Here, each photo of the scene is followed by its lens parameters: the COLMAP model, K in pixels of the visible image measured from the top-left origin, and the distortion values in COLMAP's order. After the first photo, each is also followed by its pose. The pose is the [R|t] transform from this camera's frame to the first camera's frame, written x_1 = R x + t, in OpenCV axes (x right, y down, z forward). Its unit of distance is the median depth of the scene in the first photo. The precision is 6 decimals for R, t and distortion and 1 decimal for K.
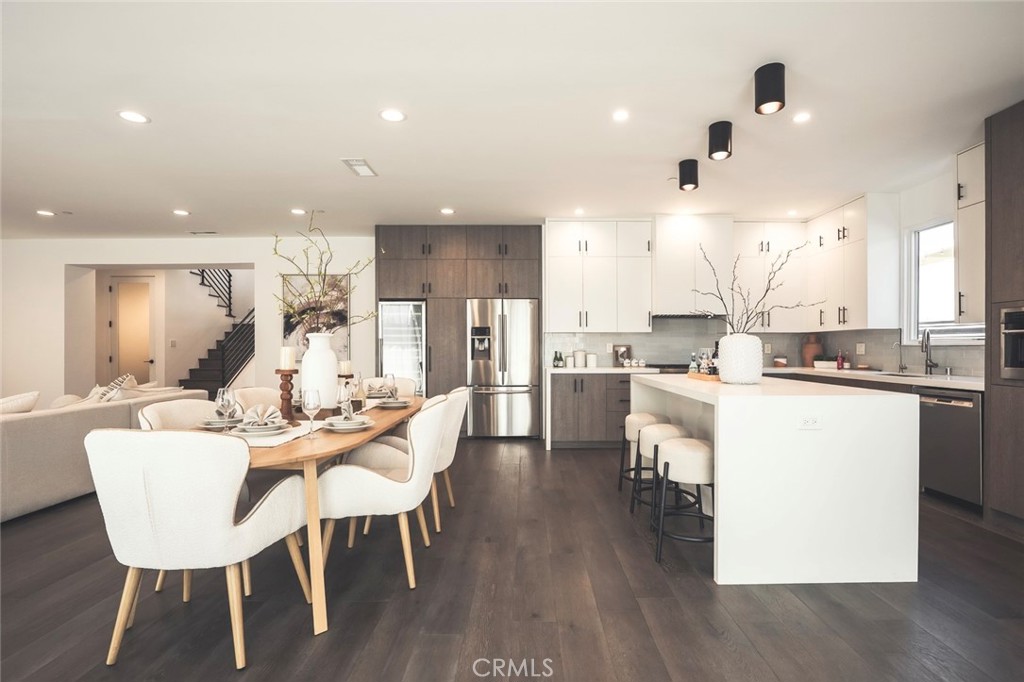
lens RADIAL K [[462.8, 0, 514.7], [0, 462.8, 338.6], [0, 0, 1]] dist [0.000334, 0.000027]
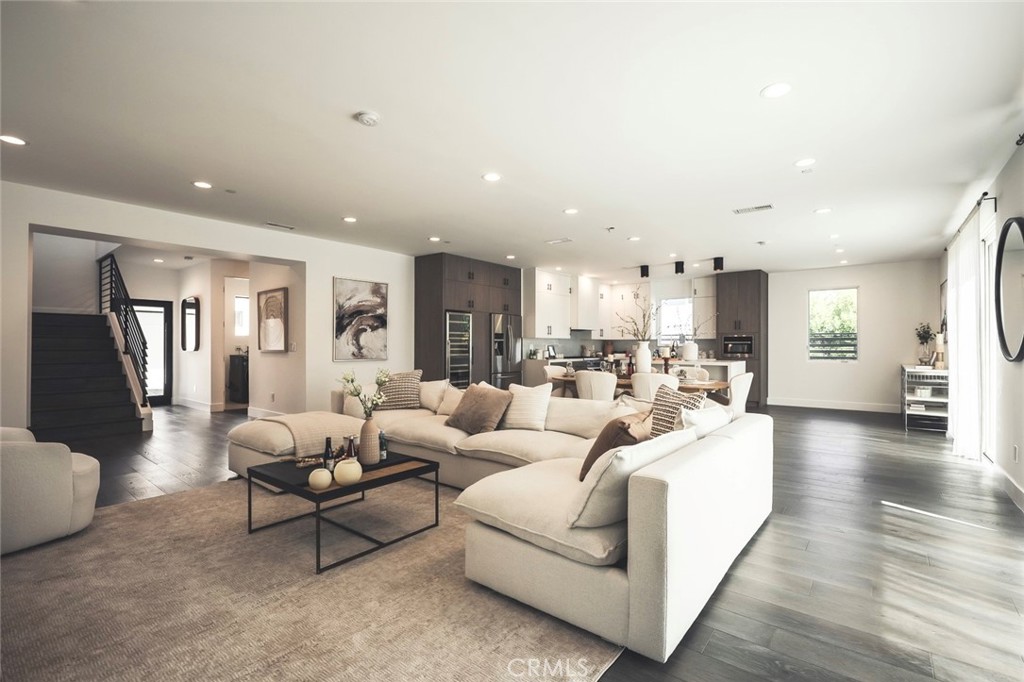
lens RADIAL K [[462.8, 0, 514.1], [0, 462.8, 345.4], [0, 0, 1]] dist [0.000334, 0.000027]
pose [[0.632663, 0.003143, 0.774421, -1.048558], [-0.012689, 0.999900, 0.006308, 0.003370], [-0.774324, -0.013817, 0.632639, 0.026744]]
